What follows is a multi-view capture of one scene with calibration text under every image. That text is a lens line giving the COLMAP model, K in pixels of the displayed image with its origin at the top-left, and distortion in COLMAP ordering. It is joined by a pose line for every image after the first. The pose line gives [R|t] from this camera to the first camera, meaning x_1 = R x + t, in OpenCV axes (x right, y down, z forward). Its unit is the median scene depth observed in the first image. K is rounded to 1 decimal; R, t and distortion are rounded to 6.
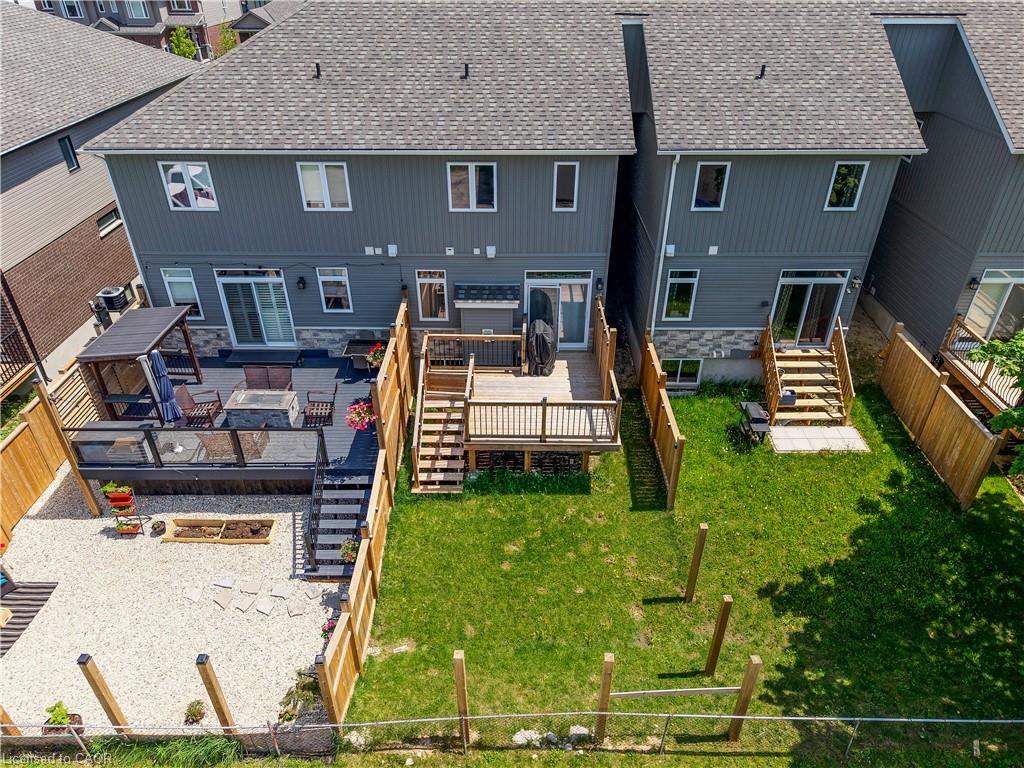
lens RADIAL K [[688.0, 0, 508.0], [0, 688.0, 385.4], [0, 0, 1]] dist [-0.024438, -0.002919]
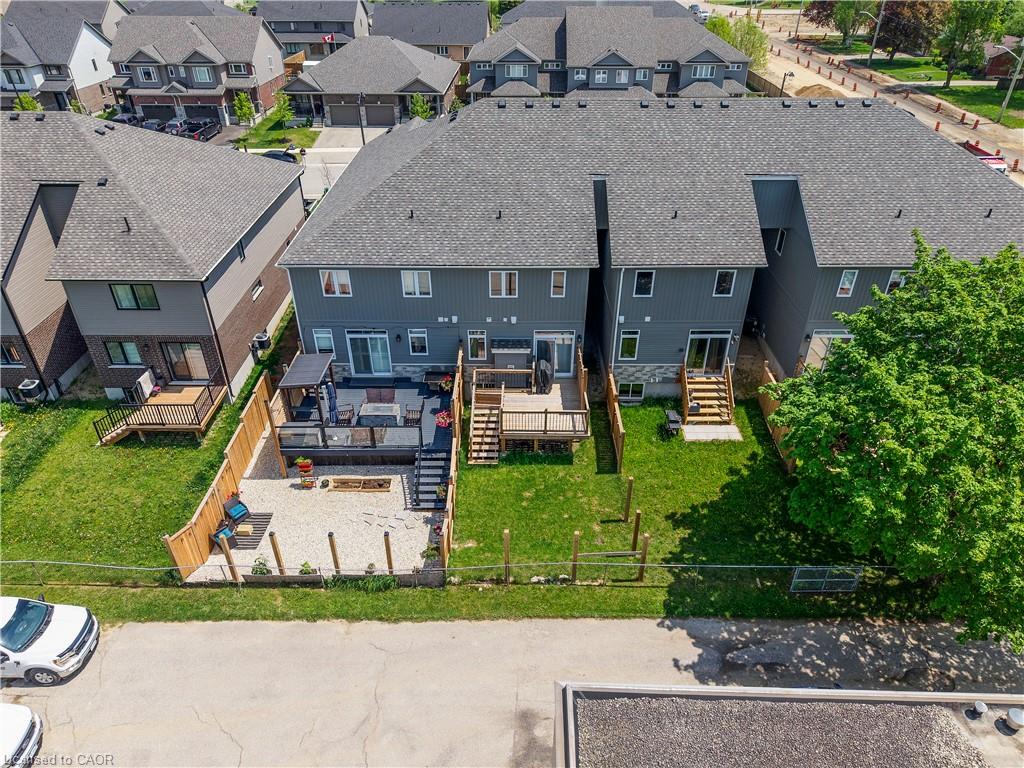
lens RADIAL K [[688.0, 0, 508.0], [0, 688.0, 385.4], [0, 0, 1]] dist [-0.024438, -0.002919]
pose [[1.000000, 0.000071, 0.000760, -0.041680], [-0.000072, 0.999999, 0.001376, -0.040144], [-0.000760, -0.001376, 0.999999, -0.690356]]
